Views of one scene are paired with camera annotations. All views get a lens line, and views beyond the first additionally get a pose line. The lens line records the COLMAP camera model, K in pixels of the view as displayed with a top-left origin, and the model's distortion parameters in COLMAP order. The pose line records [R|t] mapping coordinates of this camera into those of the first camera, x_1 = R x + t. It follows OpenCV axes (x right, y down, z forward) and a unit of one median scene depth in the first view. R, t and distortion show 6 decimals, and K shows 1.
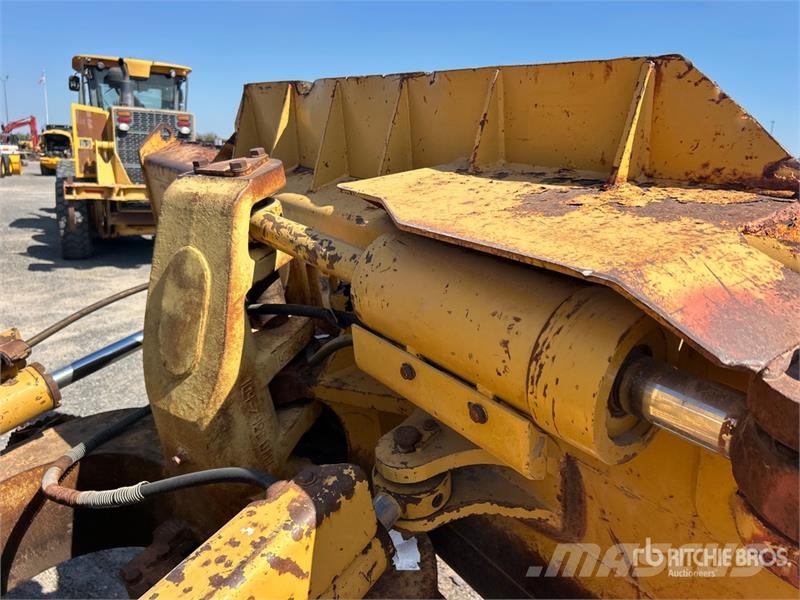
lens RADIAL K [[613.6, 0, 397.8], [0, 613.6, 270.3], [0, 0, 1]] dist [0.005506, 0.002920]
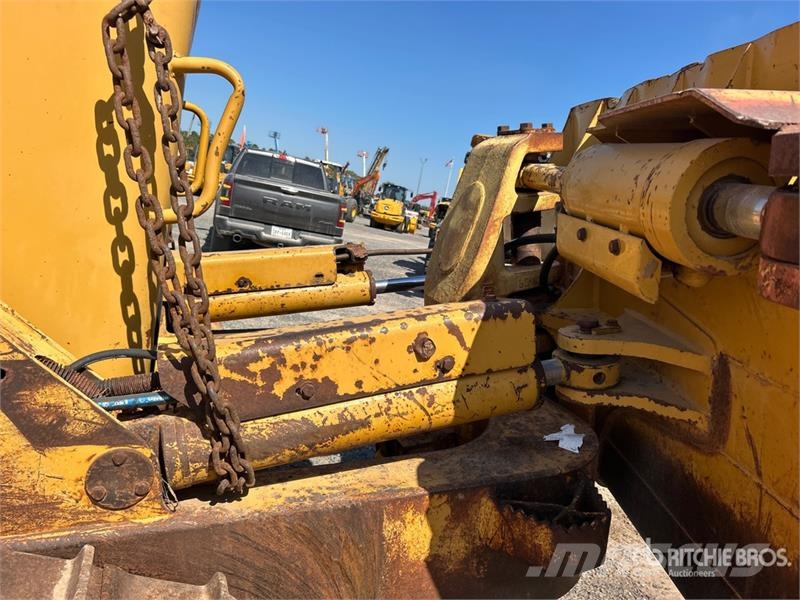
lens RADIAL K [[616.5, 0, 399.2], [0, 616.5, 290.3], [0, 0, 1]] dist [0.080461, -0.113272]
pose [[0.822834, 0.189854, -0.535630, 0.349284], [-0.269359, 0.960236, -0.073434, 0.395364], [0.500389, 0.204701, 0.841254, -0.228046]]
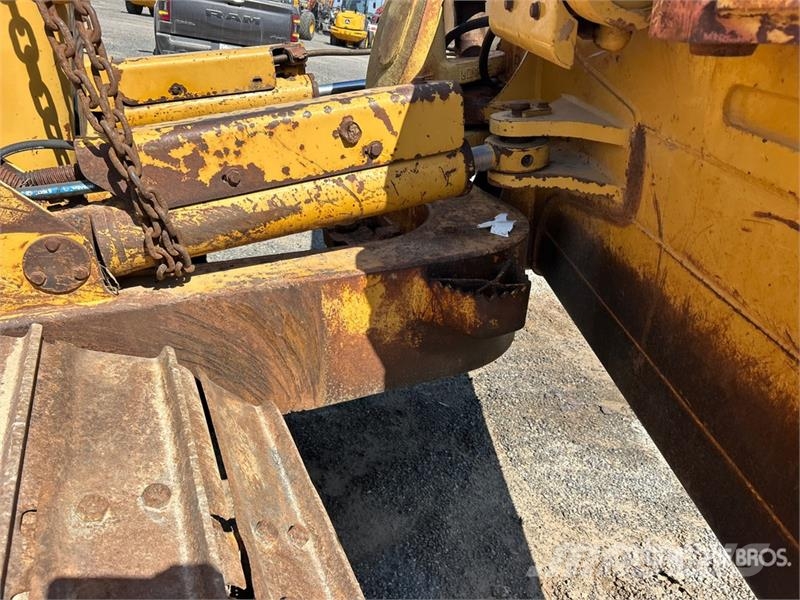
lens RADIAL K [[623.2, 0, 403.7], [0, 623.2, 297.0], [0, 0, 1]] dist [0.080611, -0.111498]
pose [[0.853794, 0.289407, -0.432758, 0.459207], [-0.233955, 0.955876, 0.177669, 0.458363], [0.465081, -0.050447, 0.883830, -0.213083]]
